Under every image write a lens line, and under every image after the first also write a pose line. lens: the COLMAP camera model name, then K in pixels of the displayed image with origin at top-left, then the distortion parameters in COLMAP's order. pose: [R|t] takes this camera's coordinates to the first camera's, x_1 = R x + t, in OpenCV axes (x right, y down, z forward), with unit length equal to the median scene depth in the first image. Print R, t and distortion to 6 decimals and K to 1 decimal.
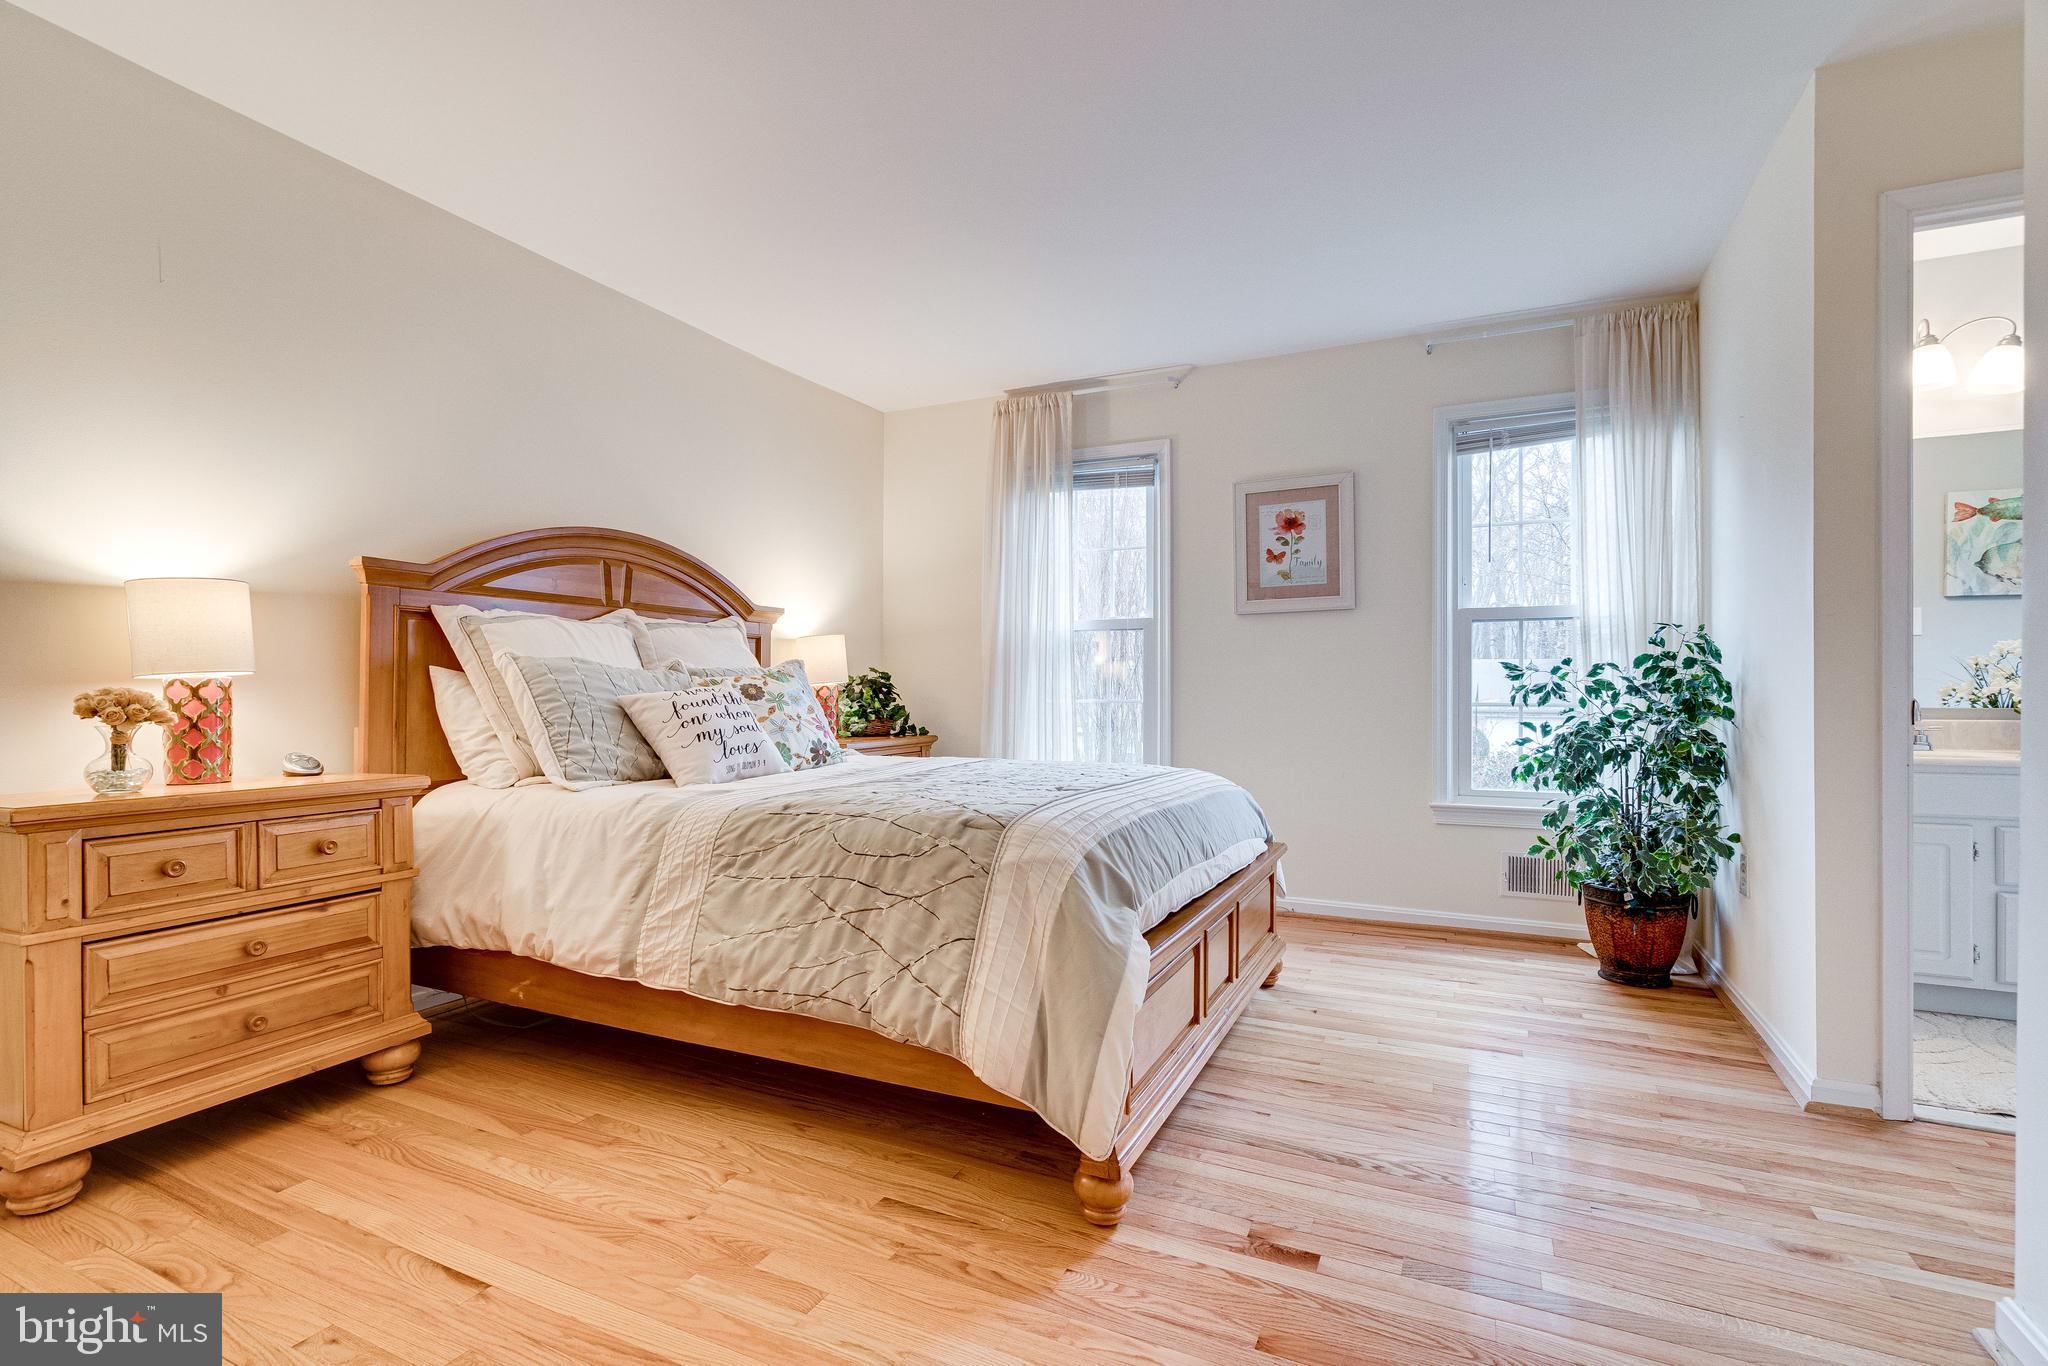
lens RADIAL K [[961.9, 0, 1011.7], [0, 961.9, 687.3], [0, 0, 1]] dist [-0.011304, 0.001312]
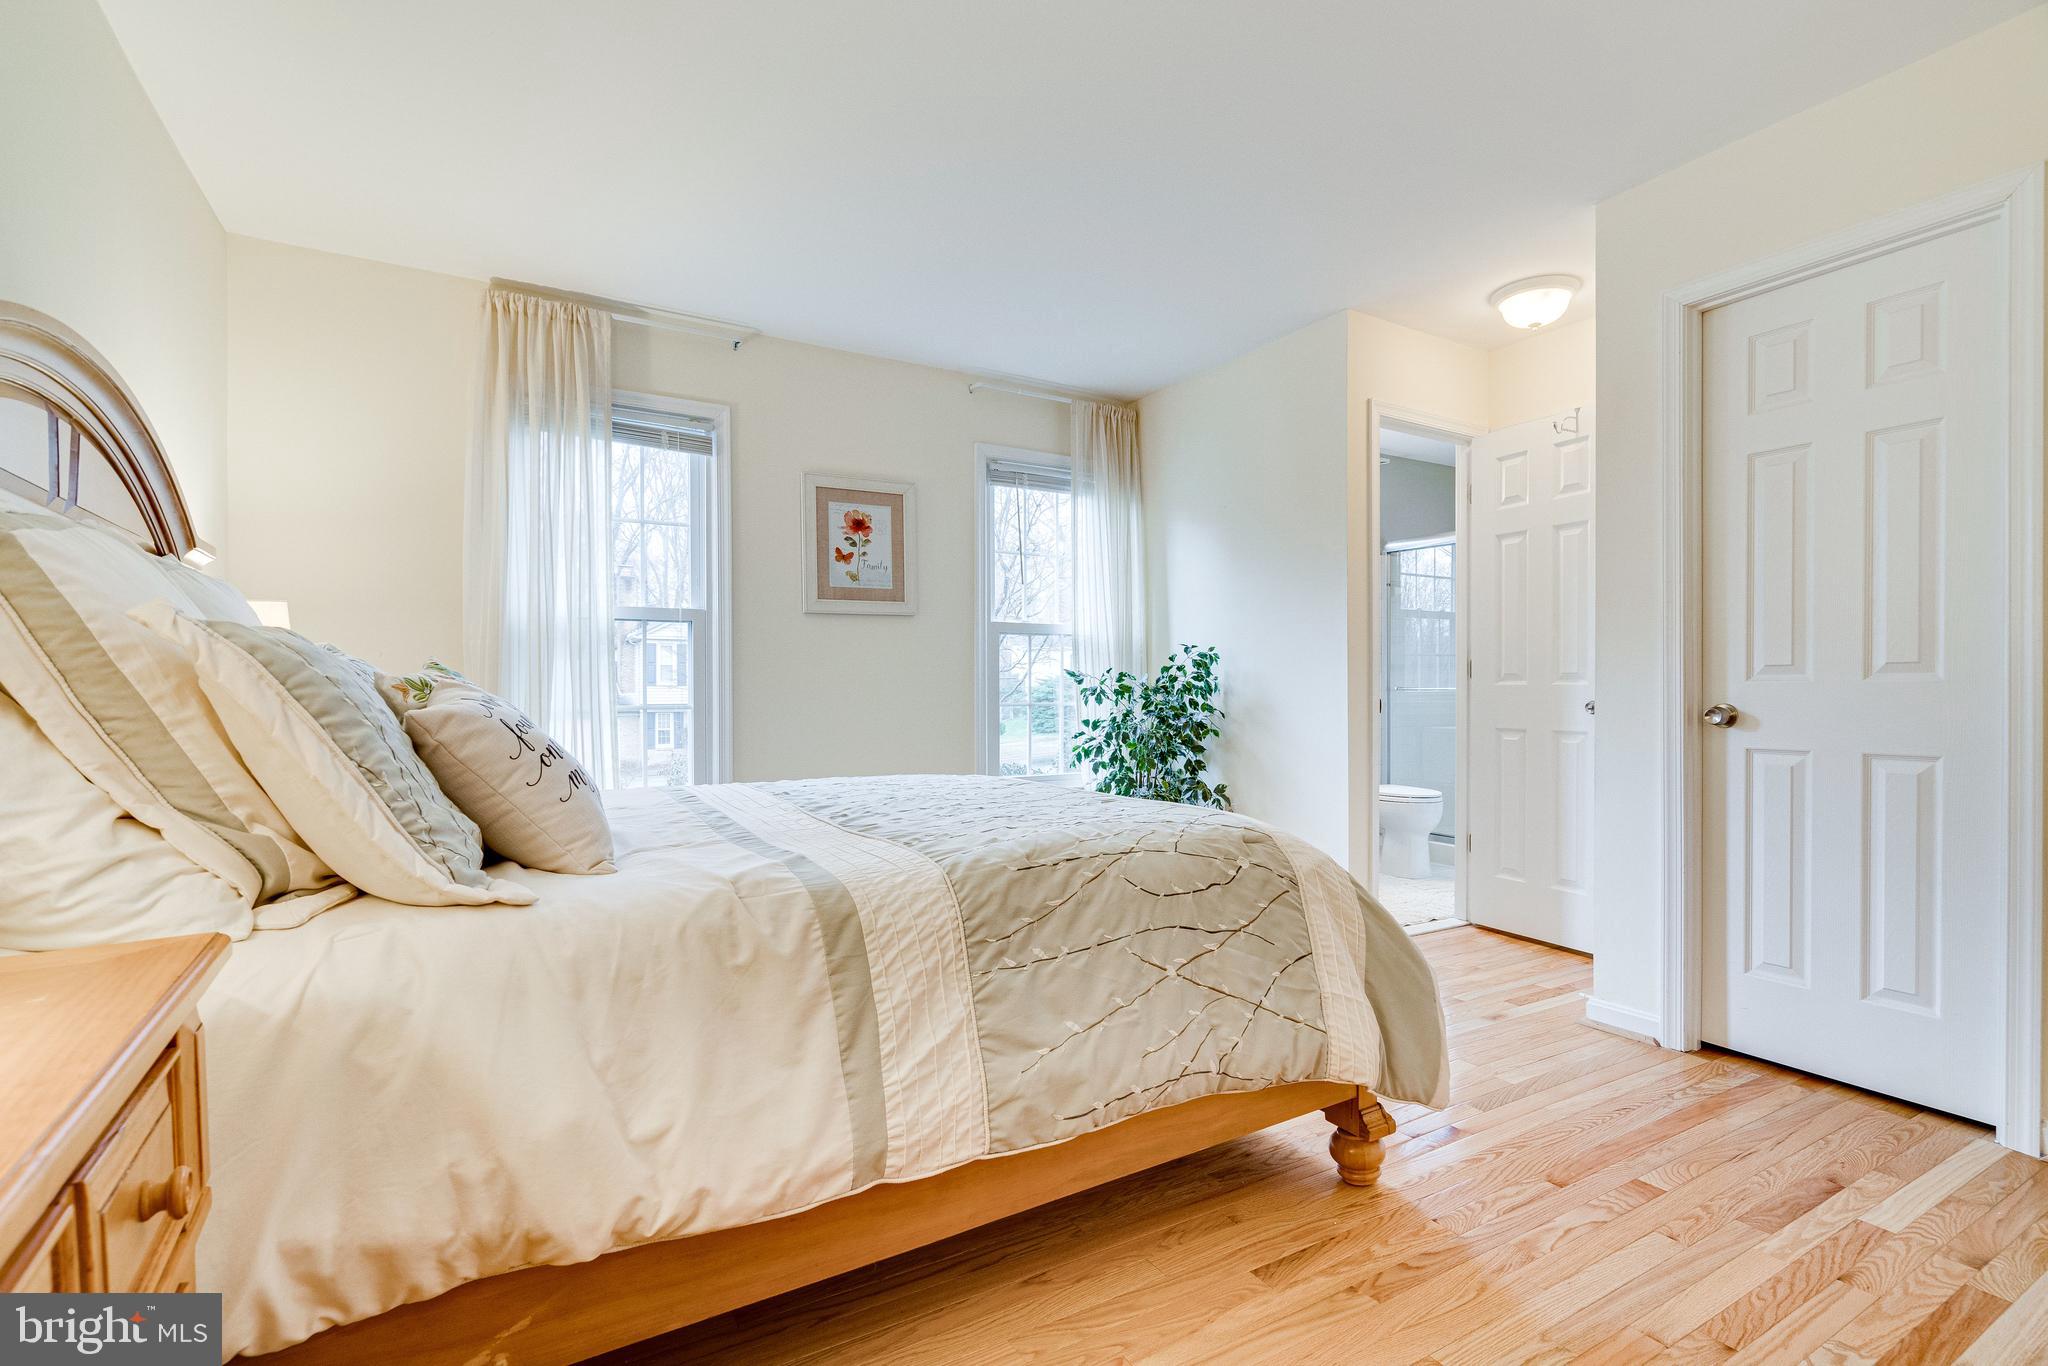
lens RADIAL K [[961.9, 0, 1014.9], [0, 961.9, 694.0], [0, 0, 1]] dist [-0.011304, 0.001312]
pose [[0.547374, -0.004444, 0.836876, -0.511055], [-0.000647, 0.999983, 0.005734, -0.002383], [-0.836888, -0.003680, 0.547362, 0.363380]]
